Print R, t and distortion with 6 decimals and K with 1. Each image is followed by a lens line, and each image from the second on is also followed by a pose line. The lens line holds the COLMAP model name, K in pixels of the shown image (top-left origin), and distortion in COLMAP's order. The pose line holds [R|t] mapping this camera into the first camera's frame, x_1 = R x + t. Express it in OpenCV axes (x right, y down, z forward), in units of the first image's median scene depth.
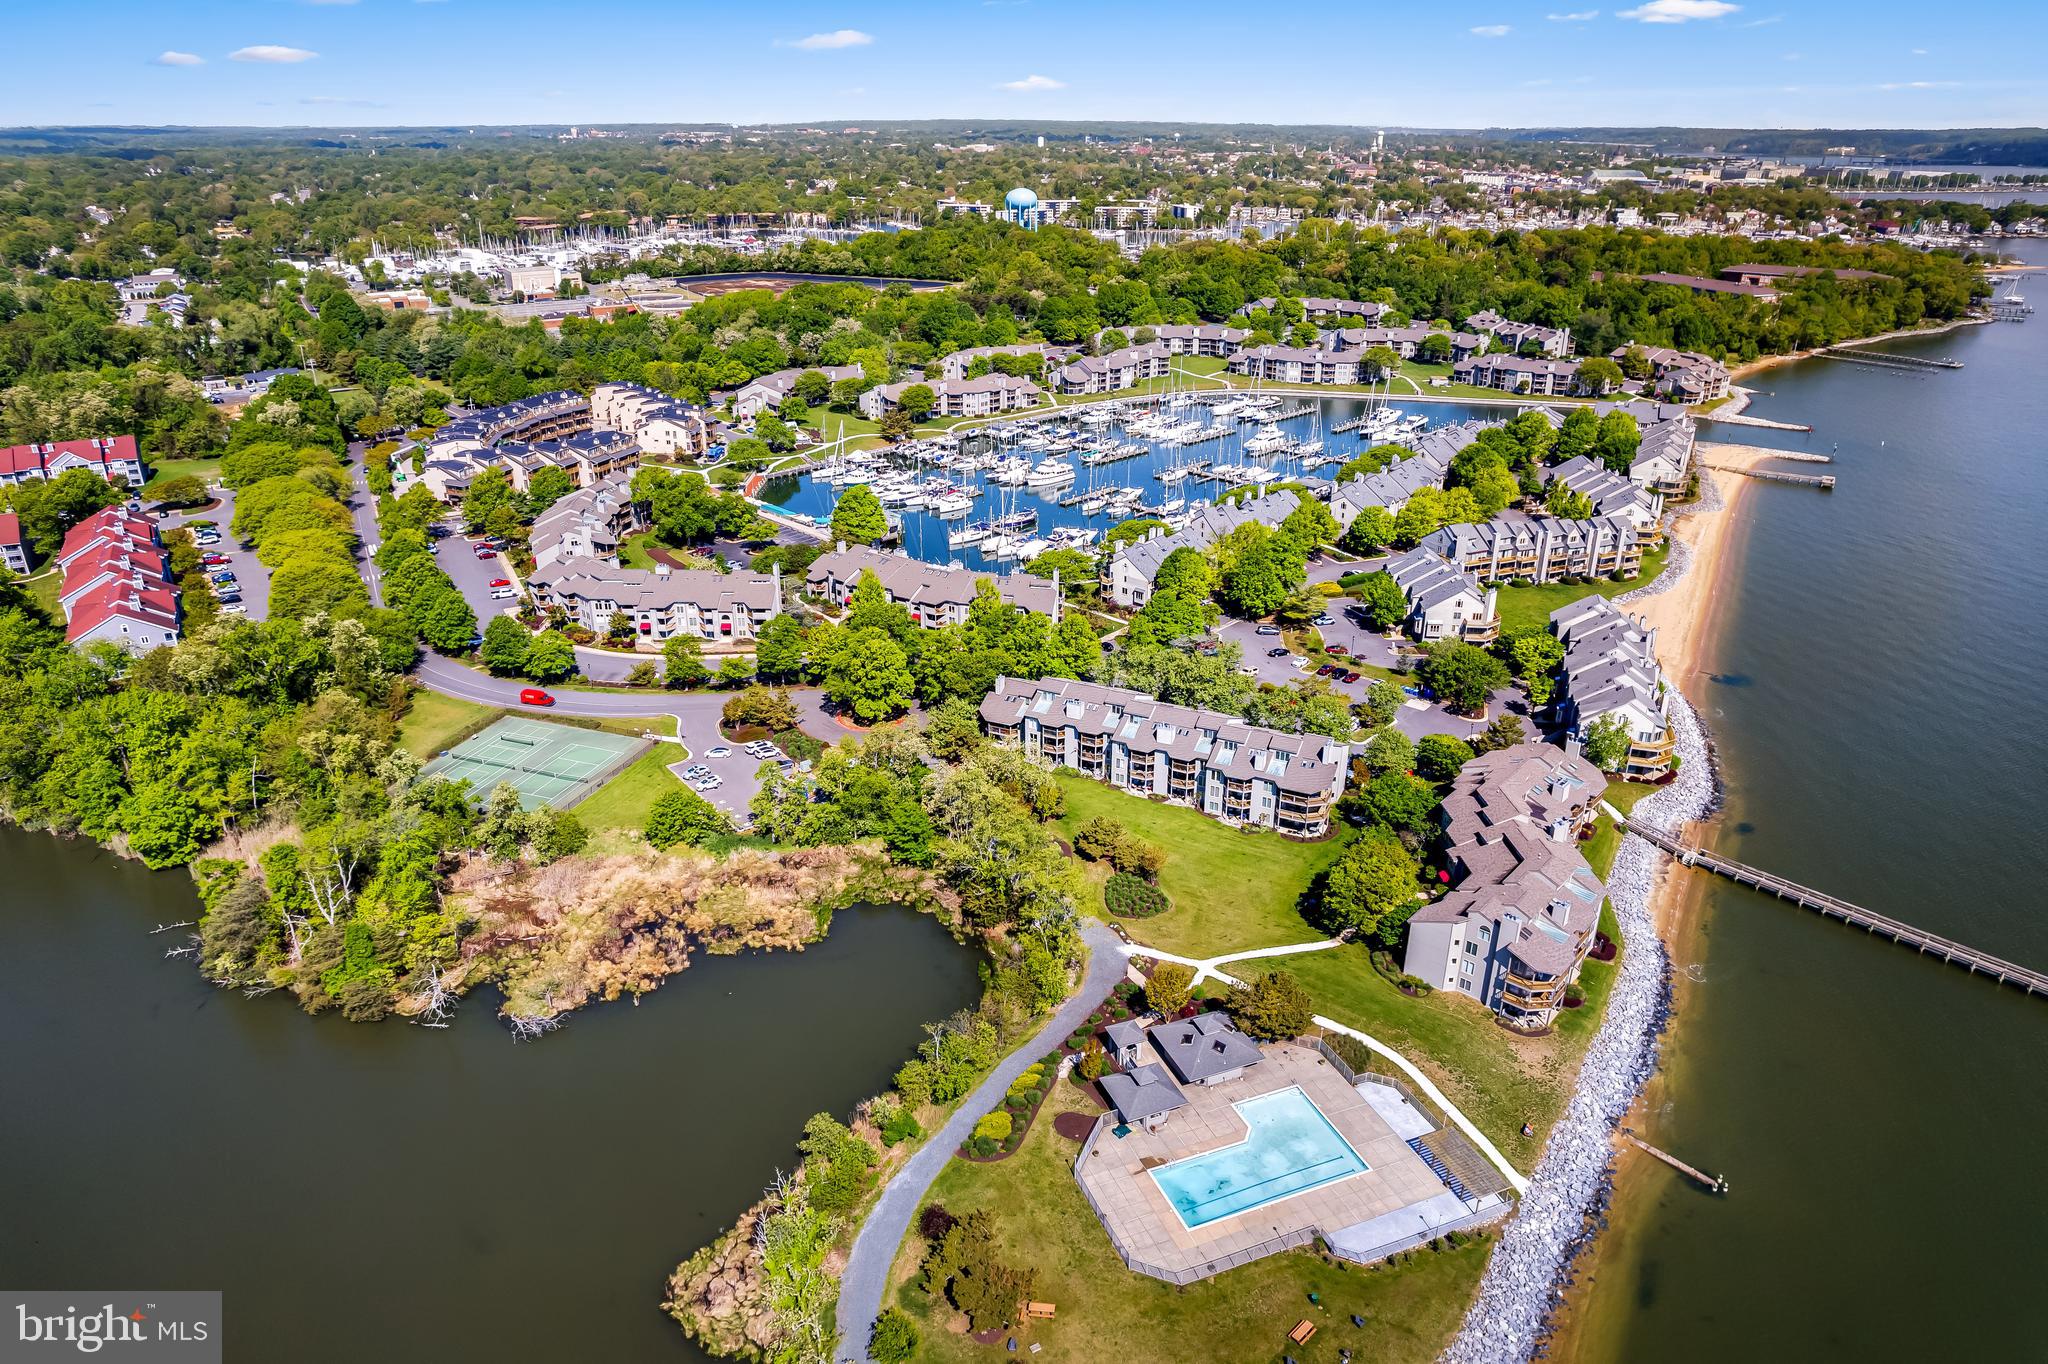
lens RADIAL K [[1321.8, 0, 1016.2], [0, 1321.8, 688.3], [0, 0, 1]] dist [-0.075225, 0.057255]
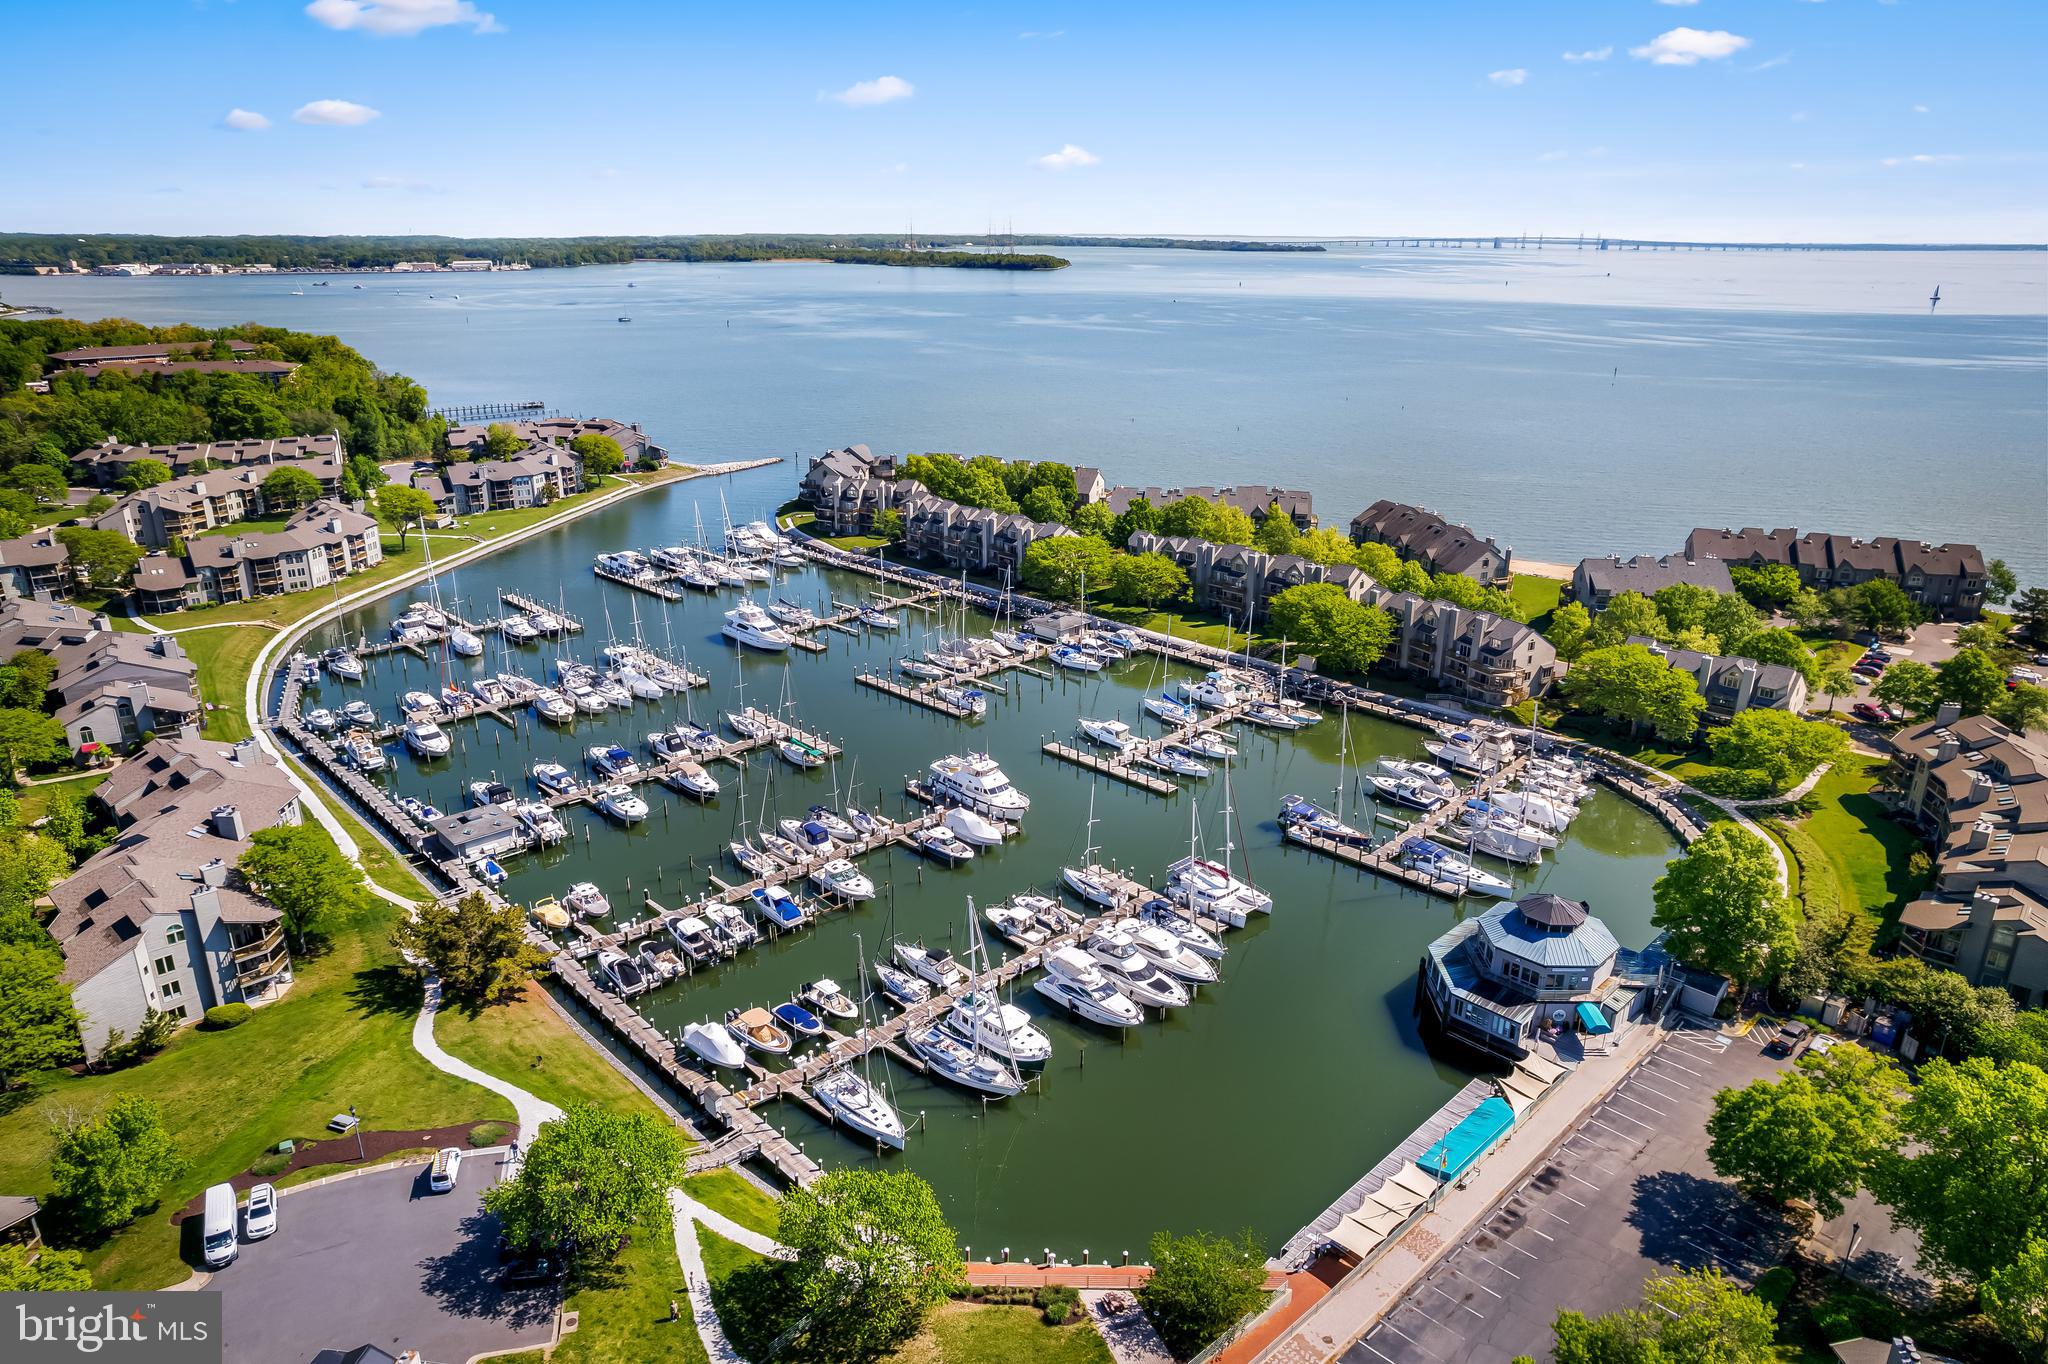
lens RADIAL K [[1299.4, 0, 1024.0], [0, 1299.4, 682.0], [0, 0, 1]] dist [-0.057923, 0.001100]
pose [[-0.002208, -0.328267, 0.944582, -0.271138], [0.395141, 0.867428, 0.302377, -0.228171], [-0.918618, 0.373911, 0.127797, 0.647666]]
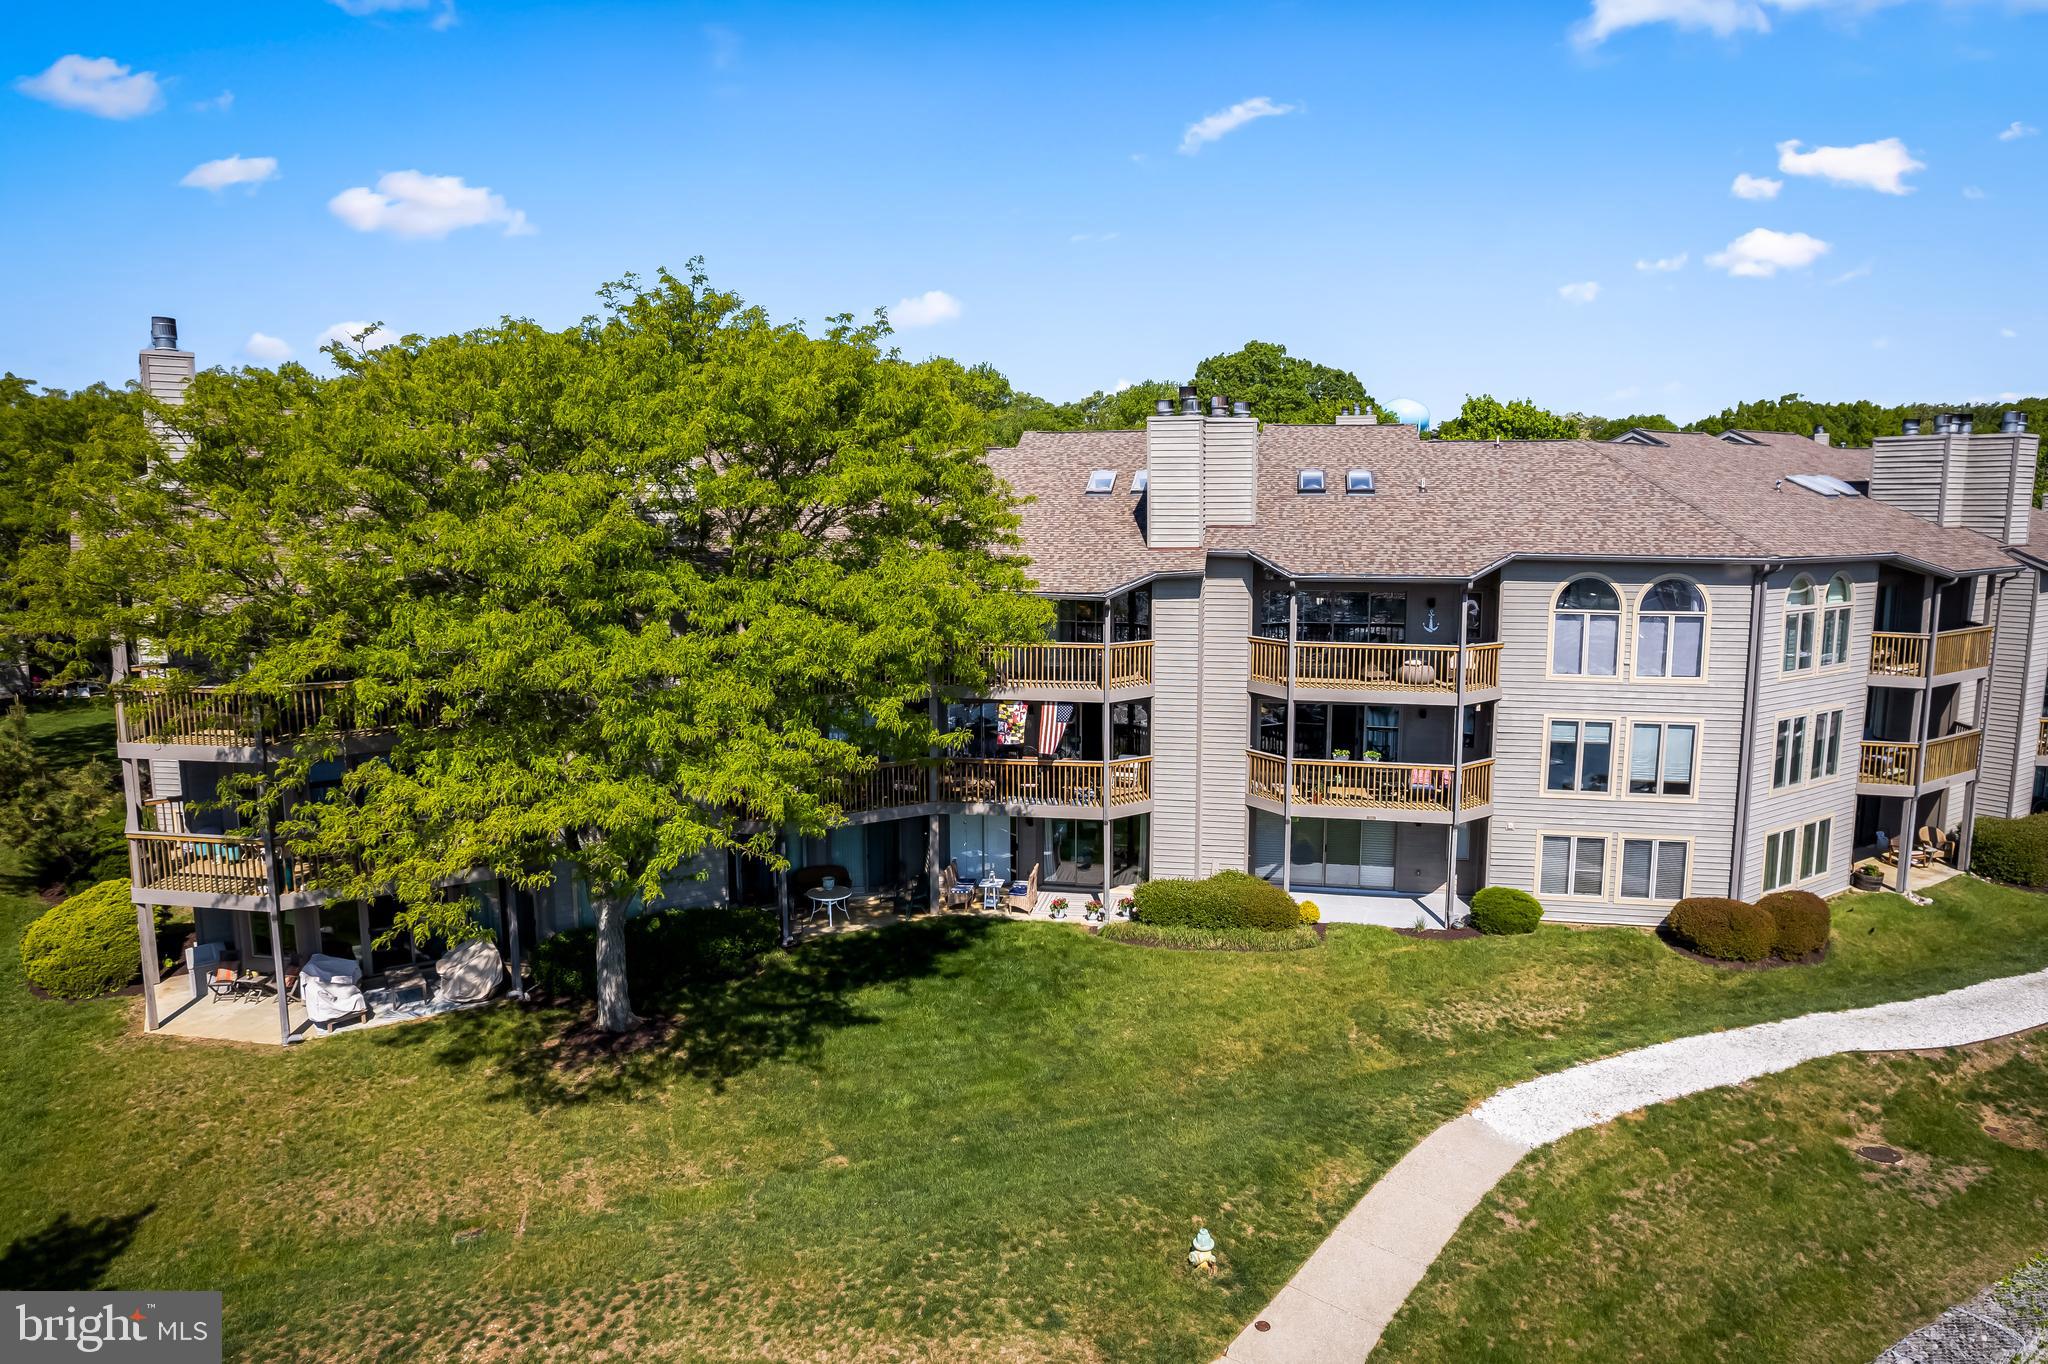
lens RADIAL K [[1321.8, 0, 1016.2], [0, 1321.8, 688.3], [0, 0, 1]] dist [-0.075225, 0.057255]
pose [[0.972690, 0.028704, -0.230327, -0.040584], [-0.089813, 0.961571, -0.259452, -0.166577], [0.214028, 0.273053, 0.937888, 0.780553]]
